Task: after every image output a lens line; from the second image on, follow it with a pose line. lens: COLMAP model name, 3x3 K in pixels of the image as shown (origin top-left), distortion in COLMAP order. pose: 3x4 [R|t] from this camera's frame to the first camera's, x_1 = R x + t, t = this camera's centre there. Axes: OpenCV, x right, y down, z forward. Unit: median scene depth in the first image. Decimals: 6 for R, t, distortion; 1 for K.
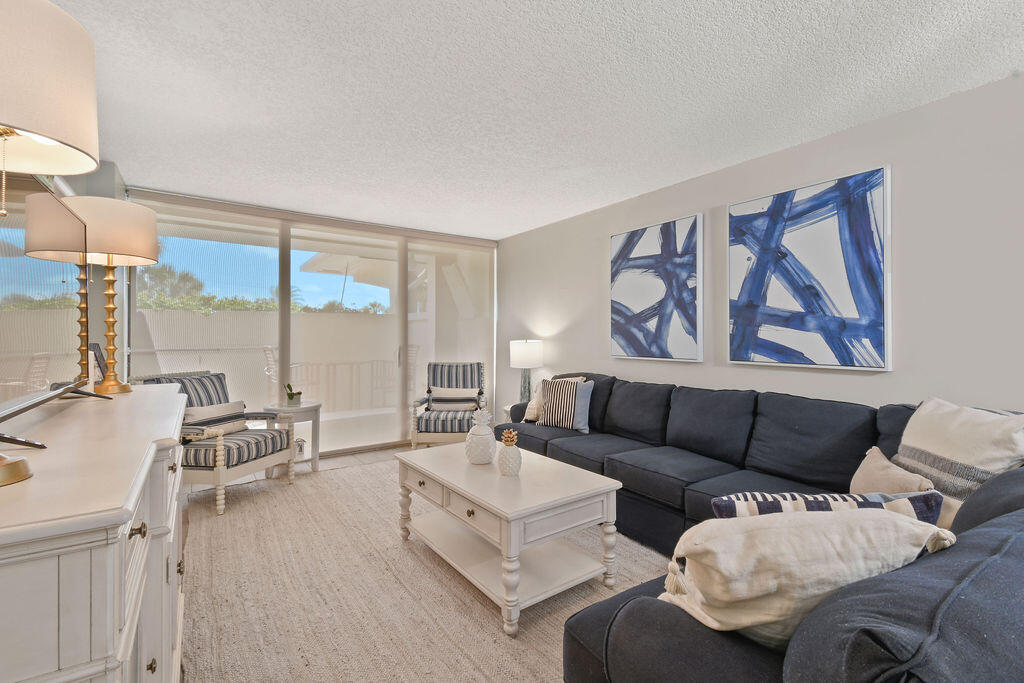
lens RADIAL K [[440.8, 0, 503.2], [0, 440.8, 333.0], [0, 0, 1]] dist [0.000865, 0.000106]
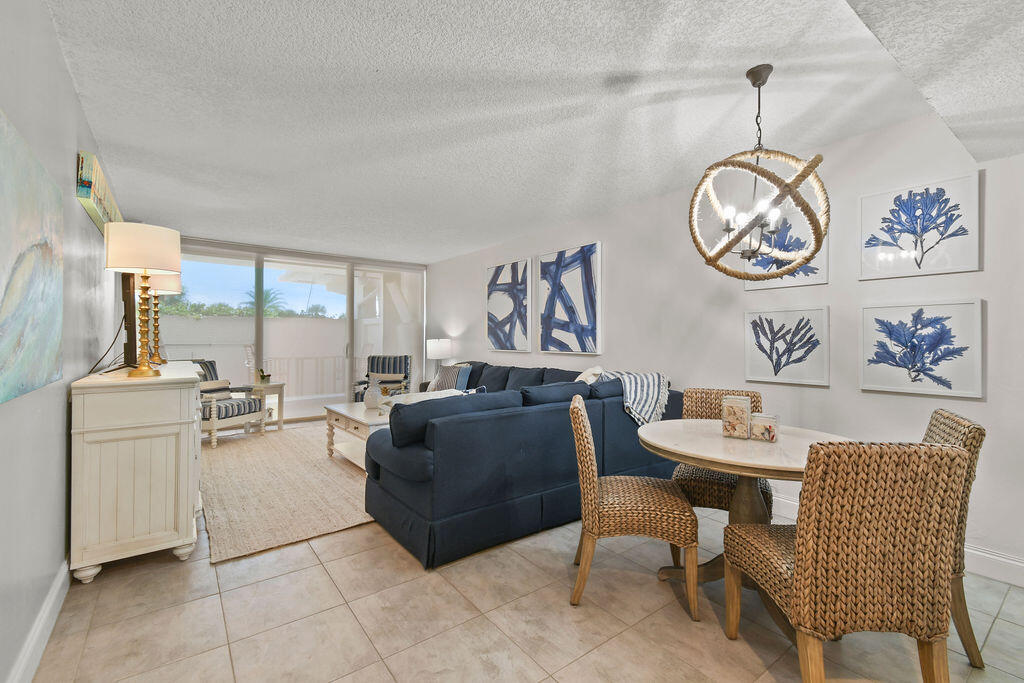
lens RADIAL K [[435.7, 0, 513.4], [0, 435.7, 334.7], [0, 0, 1]] dist [0.020485, -0.018090]
pose [[0.998606, 0.005163, 0.052528, 0.286982], [-0.004935, 0.999978, -0.004480, 0.009733], [-0.052550, 0.004215, 0.998609, -0.520889]]
